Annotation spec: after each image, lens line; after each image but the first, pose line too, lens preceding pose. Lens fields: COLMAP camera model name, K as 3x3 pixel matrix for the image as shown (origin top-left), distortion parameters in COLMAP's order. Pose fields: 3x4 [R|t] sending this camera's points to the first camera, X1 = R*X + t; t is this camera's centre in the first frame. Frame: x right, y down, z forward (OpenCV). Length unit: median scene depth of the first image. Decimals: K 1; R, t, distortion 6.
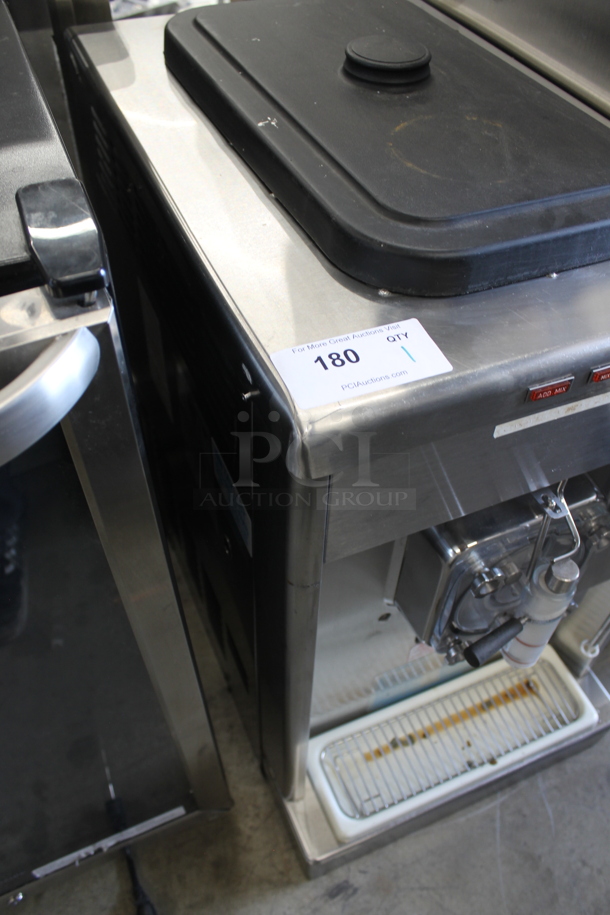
lens RADIAL K [[751.8, 0, 307.2], [0, 751.8, 459.7], [0, 0, 1]] dist [-0.098690, 0.005173]
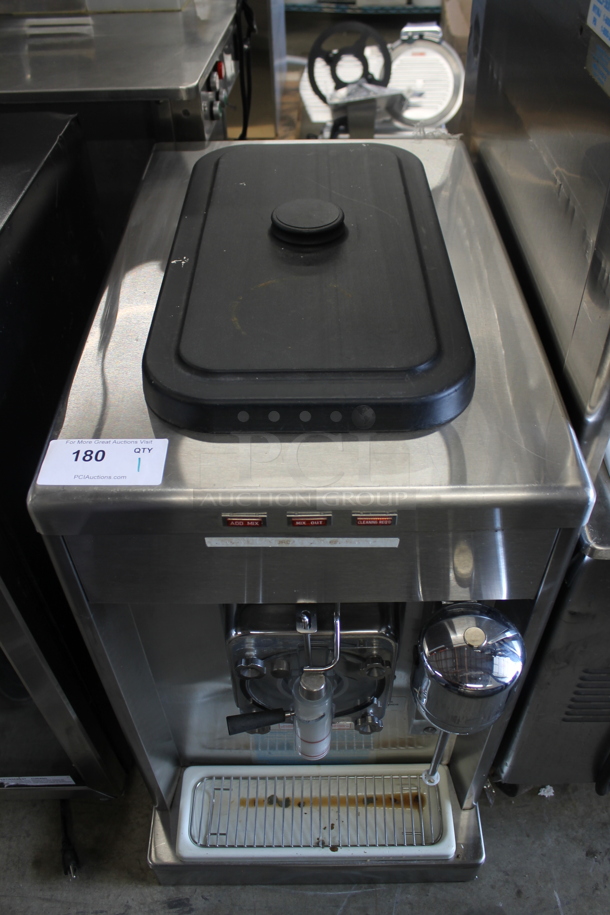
lens RADIAL K [[751.8, 0, 312.0], [0, 751.8, 453.8], [0, 0, 1]] dist [-0.098690, 0.005173]
pose [[0.922197, 0.244052, -0.299986, 0.378927], [-0.265436, 0.963595, -0.032059, -0.093289], [0.281241, 0.109192, 0.953405, -0.079631]]
